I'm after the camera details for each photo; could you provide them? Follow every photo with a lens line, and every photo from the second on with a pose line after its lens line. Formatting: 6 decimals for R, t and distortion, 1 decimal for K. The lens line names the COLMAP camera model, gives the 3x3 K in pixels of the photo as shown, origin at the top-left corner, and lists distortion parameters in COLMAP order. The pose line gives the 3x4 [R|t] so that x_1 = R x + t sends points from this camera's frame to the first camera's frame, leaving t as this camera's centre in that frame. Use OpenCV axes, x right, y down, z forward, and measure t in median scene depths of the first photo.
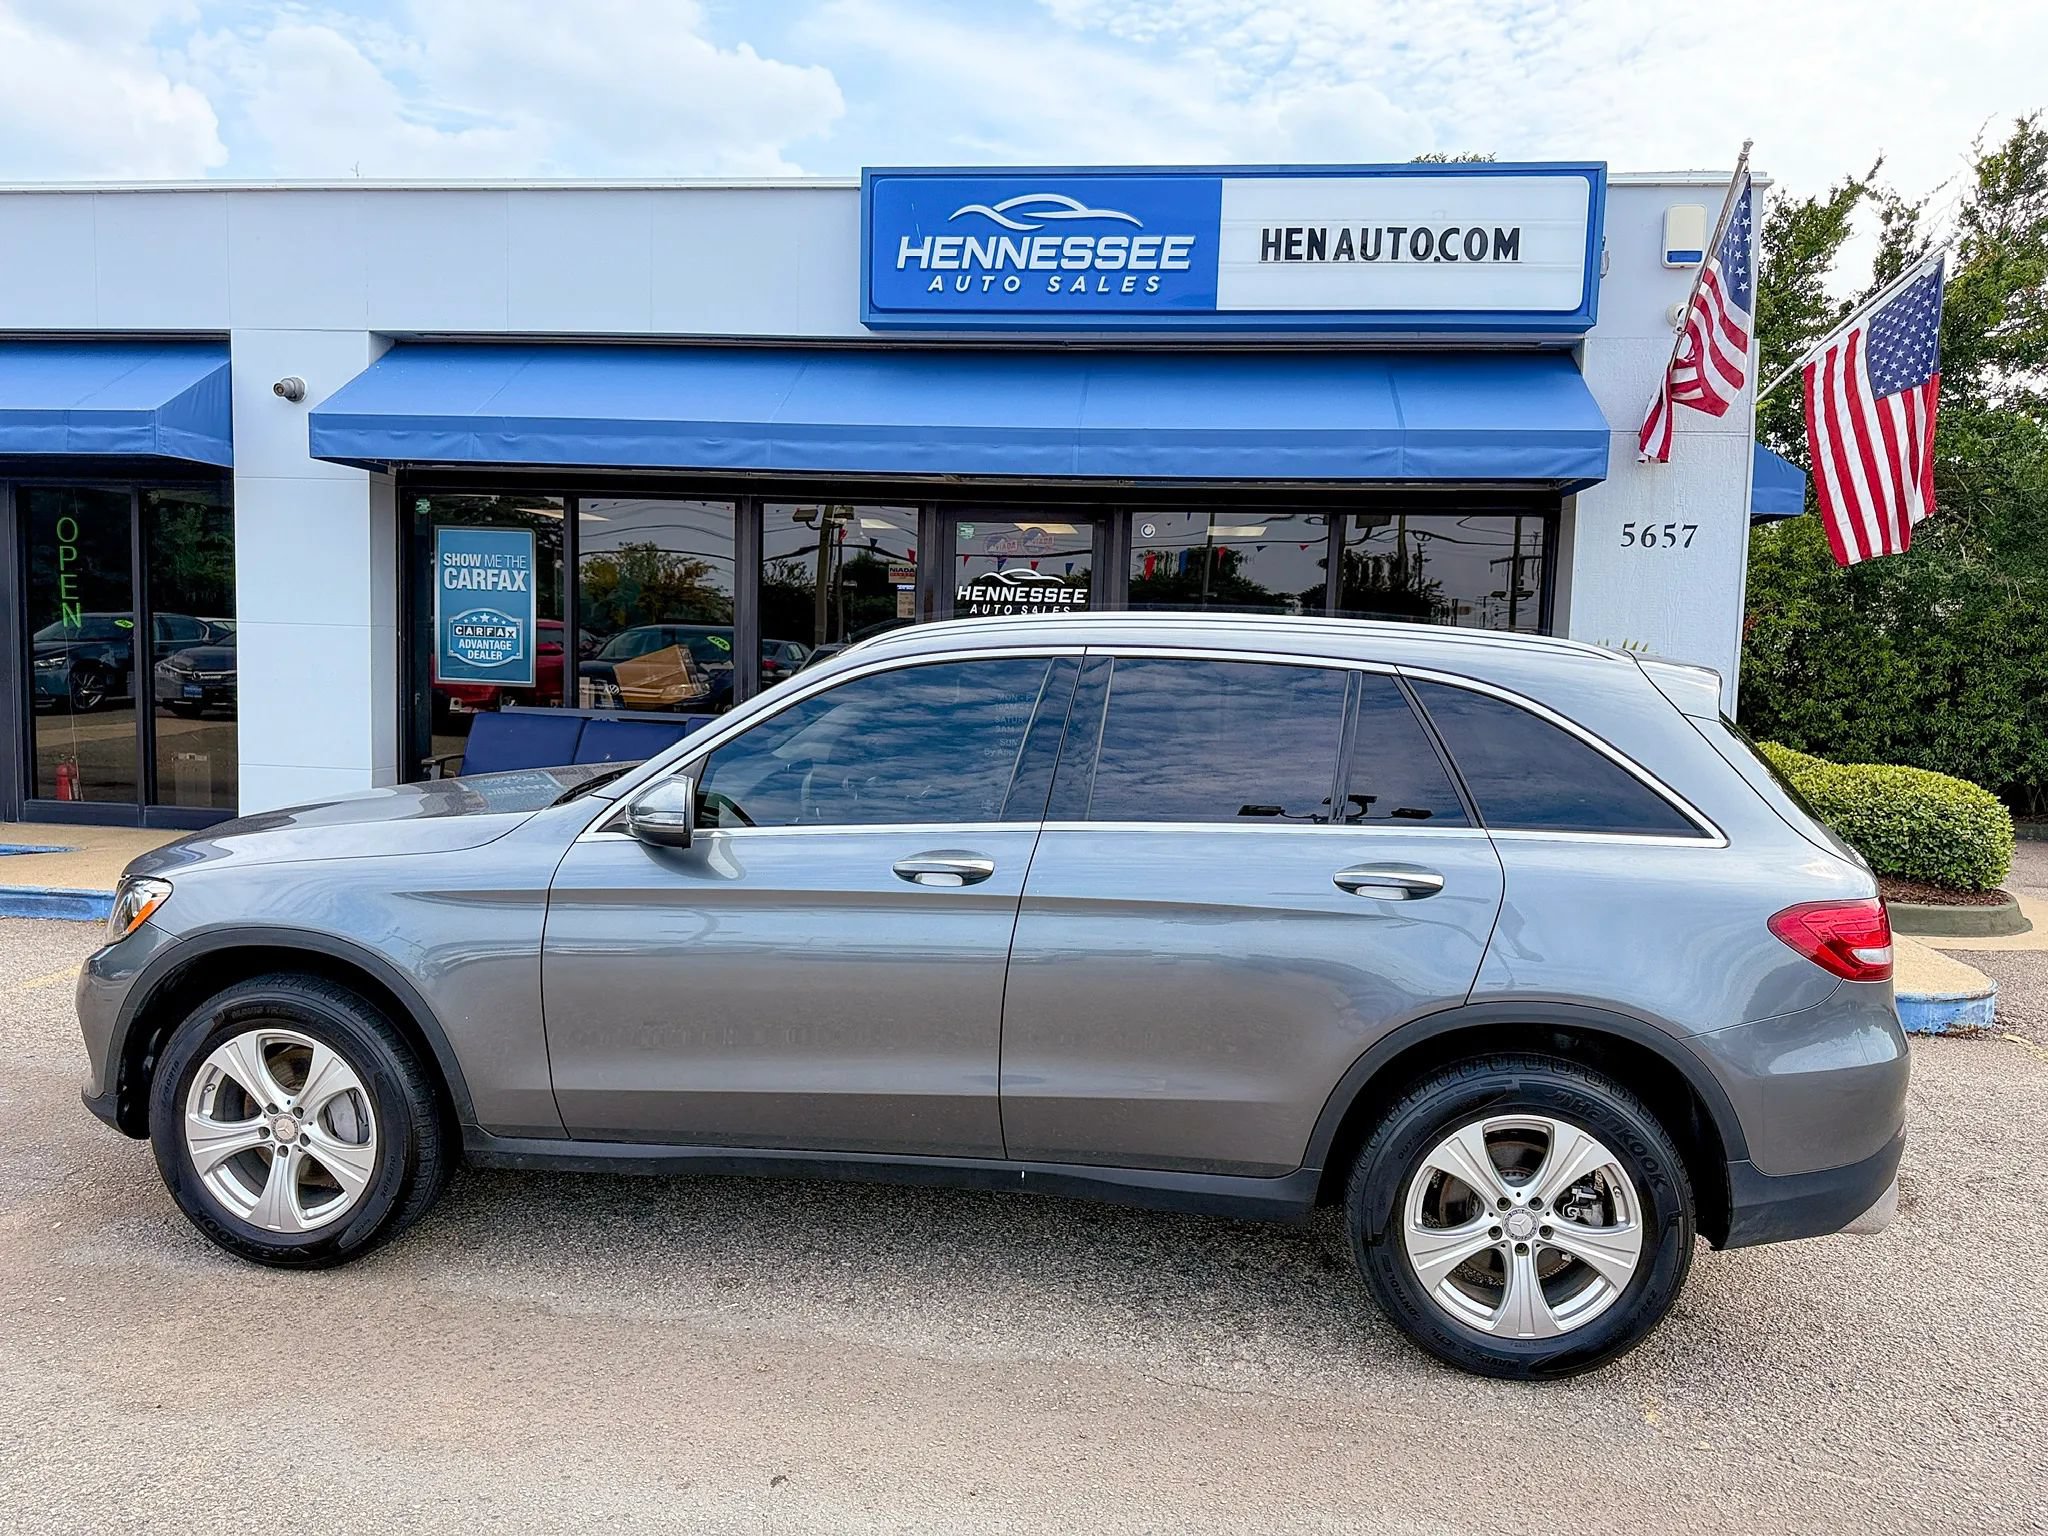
lens RADIAL K [[1408.3, 0, 1023.4], [0, 1408.3, 762.7], [0, 0, 1]] dist [0.096528, -0.169631]
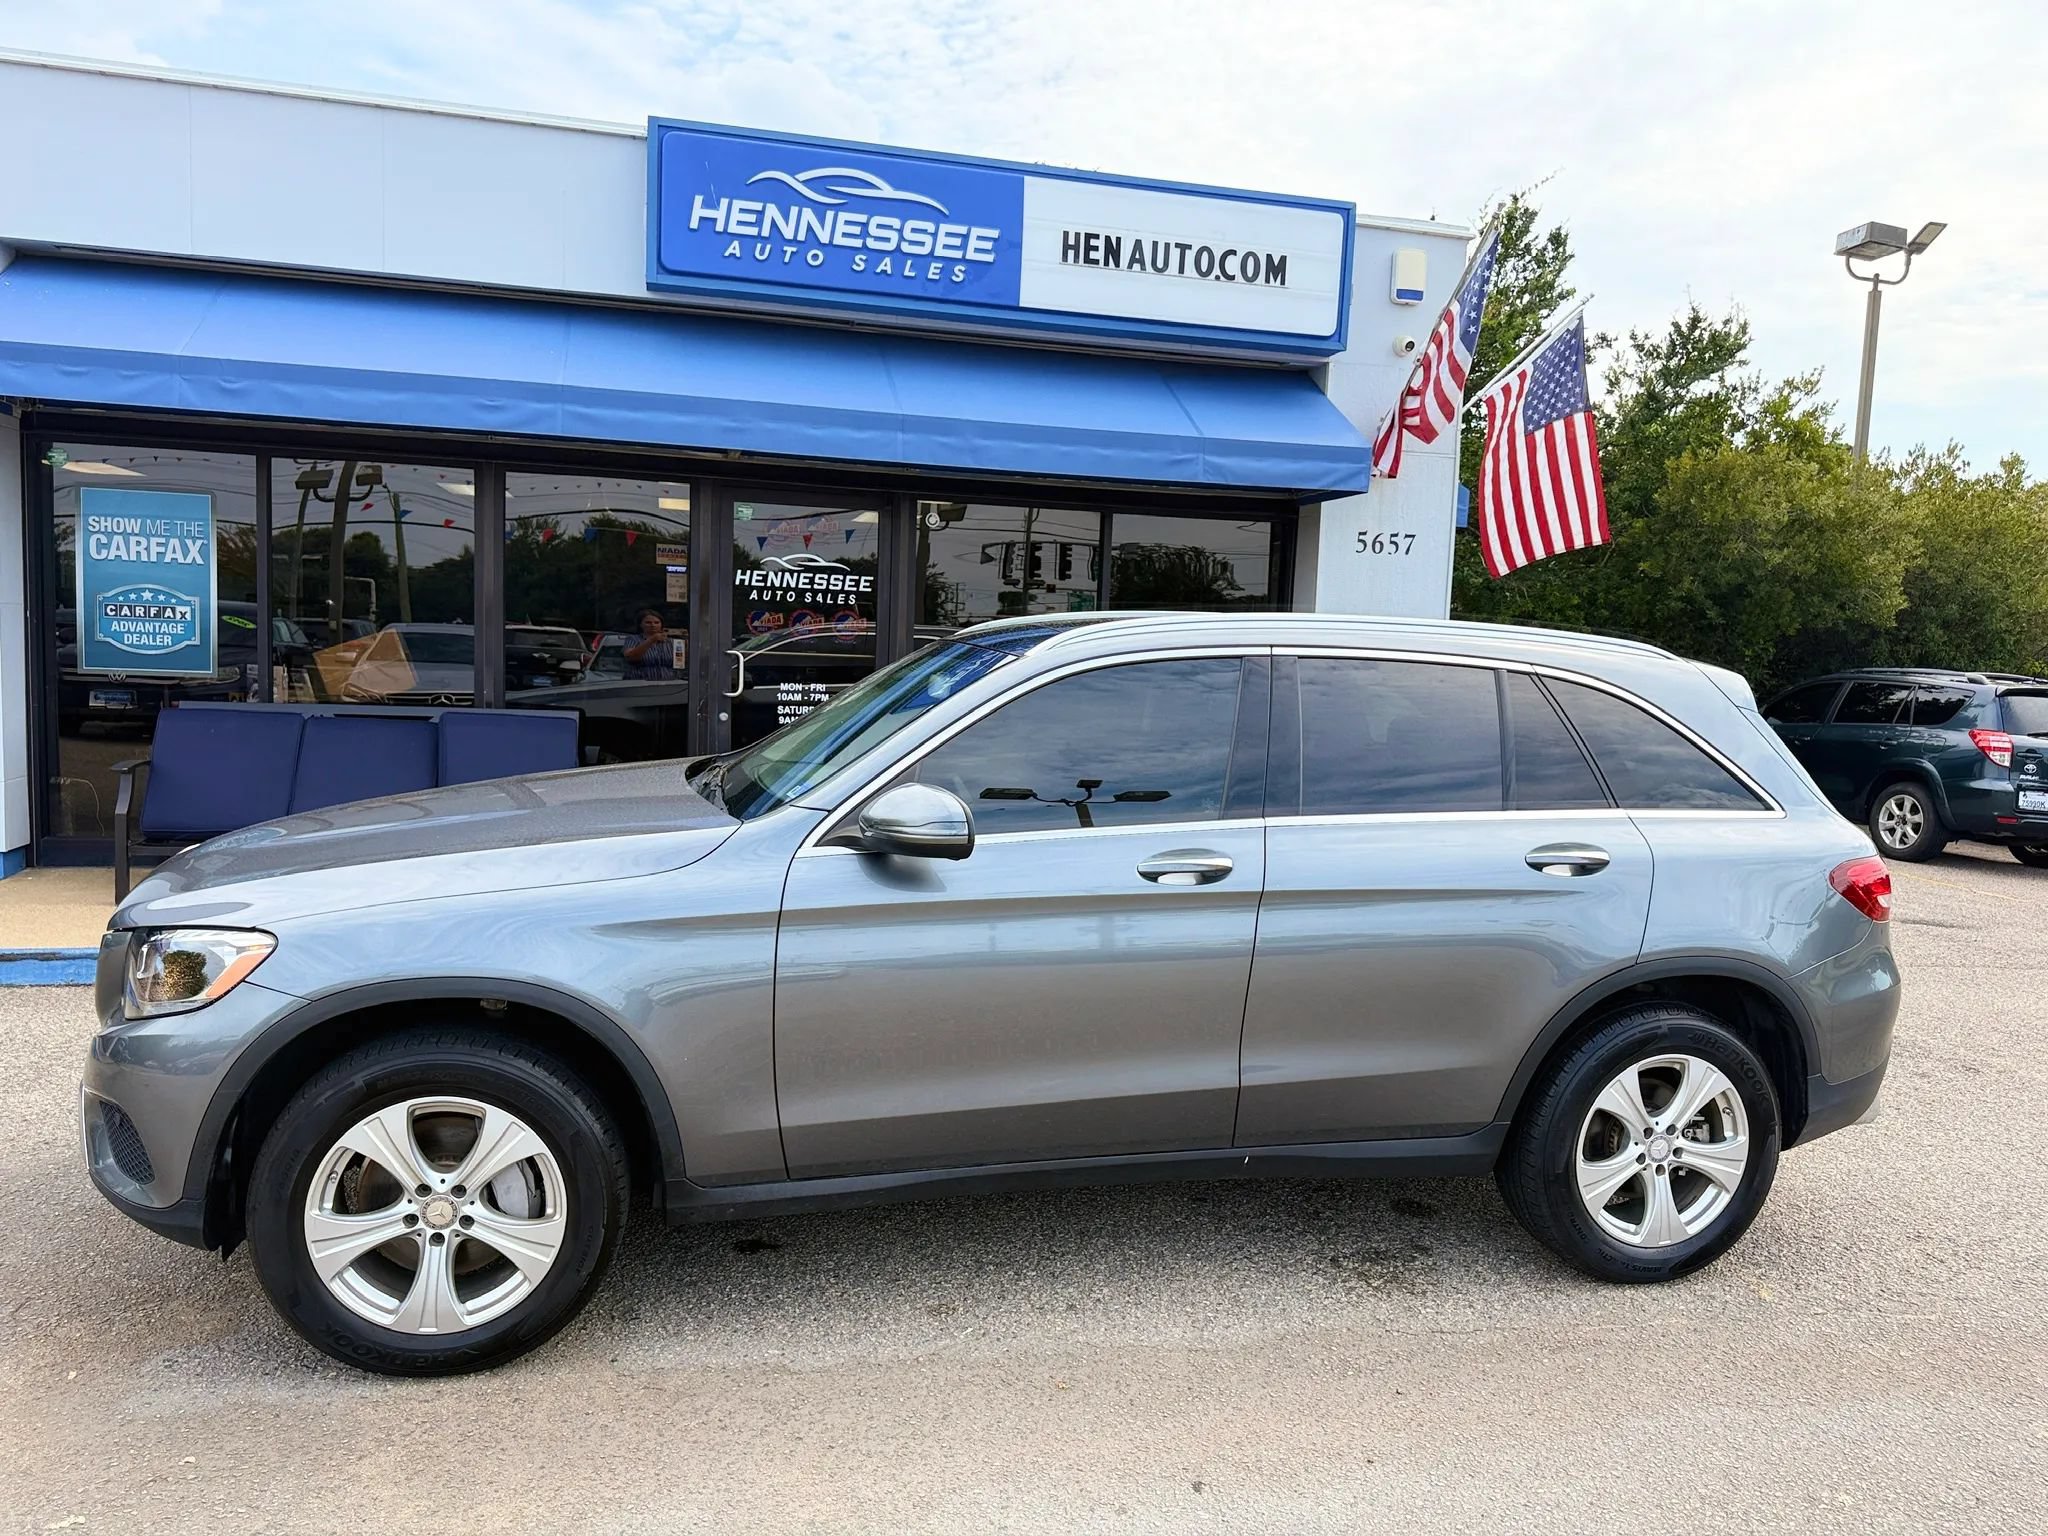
lens RADIAL K [[1413.0, 0, 1030.7], [0, 1413.0, 779.9], [0, 0, 1]] dist [0.053016, -0.087424]
pose [[0.935940, -0.027447, 0.351089, -0.224294], [0.019113, 0.999448, 0.027182, -0.007566], [-0.351642, -0.018730, 0.935947, 0.042612]]
